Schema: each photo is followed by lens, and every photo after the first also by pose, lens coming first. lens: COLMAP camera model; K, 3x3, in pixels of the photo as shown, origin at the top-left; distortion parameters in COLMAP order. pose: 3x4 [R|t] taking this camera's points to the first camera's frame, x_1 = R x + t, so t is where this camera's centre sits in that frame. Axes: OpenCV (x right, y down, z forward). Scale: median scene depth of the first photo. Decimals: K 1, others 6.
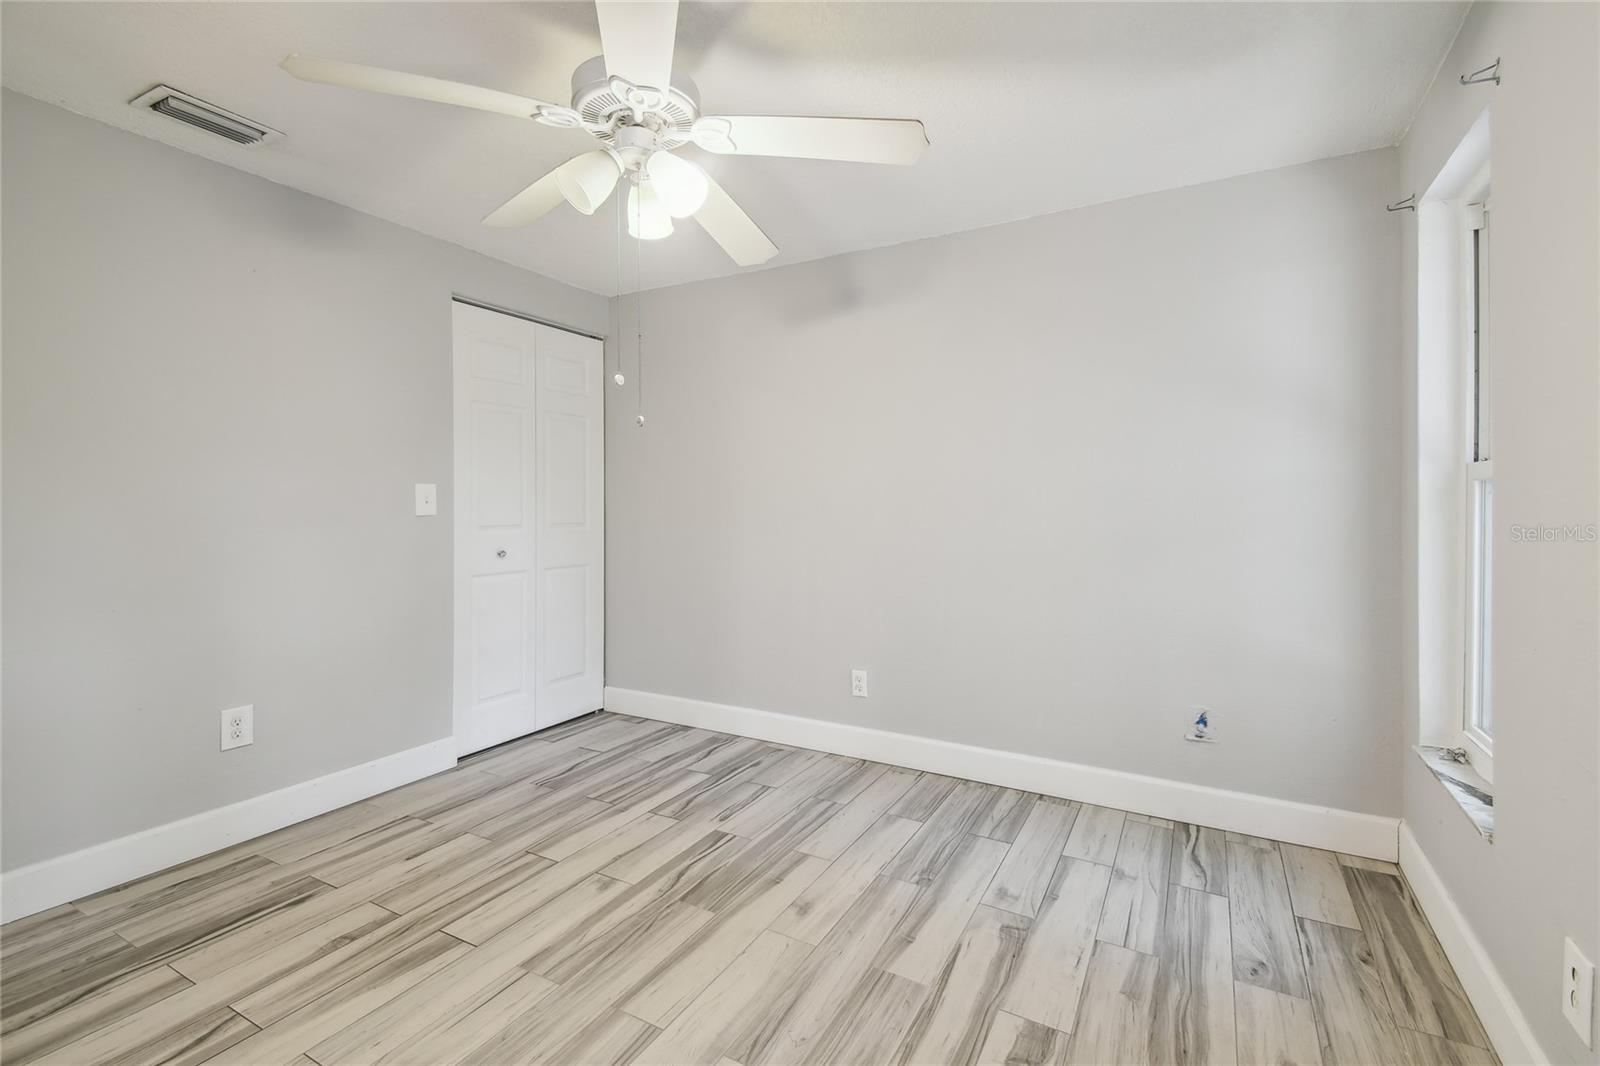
lens RADIAL K [[692.0, 0, 827.5], [0, 692.0, 497.6], [0, 0, 1]] dist [0.001594, -0.006516]
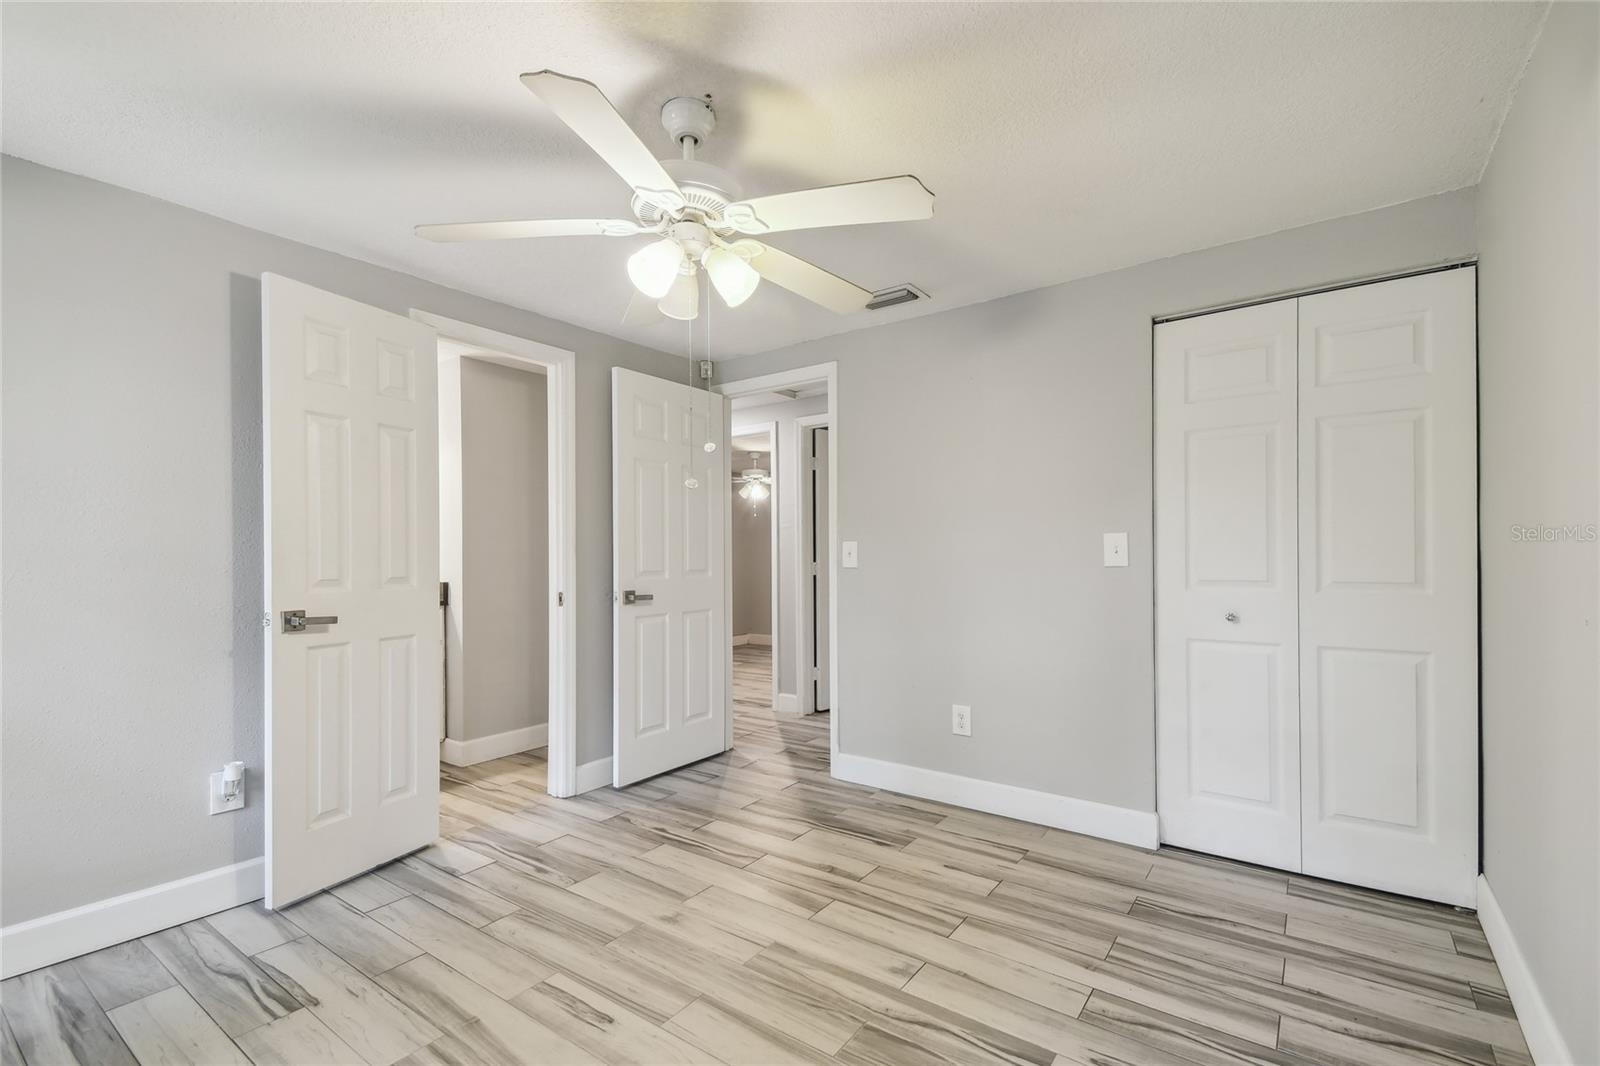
lens RADIAL K [[701.4, 0, 804.9], [0, 701.4, 551.9], [0, 0, 1]] dist [0.043924, -0.026591]
pose [[-0.136707, -0.002798, -0.990608, 0.525474], [0.015112, 0.999874, -0.004910, 0.004668], [0.990496, -0.015641, -0.136647, 0.839901]]
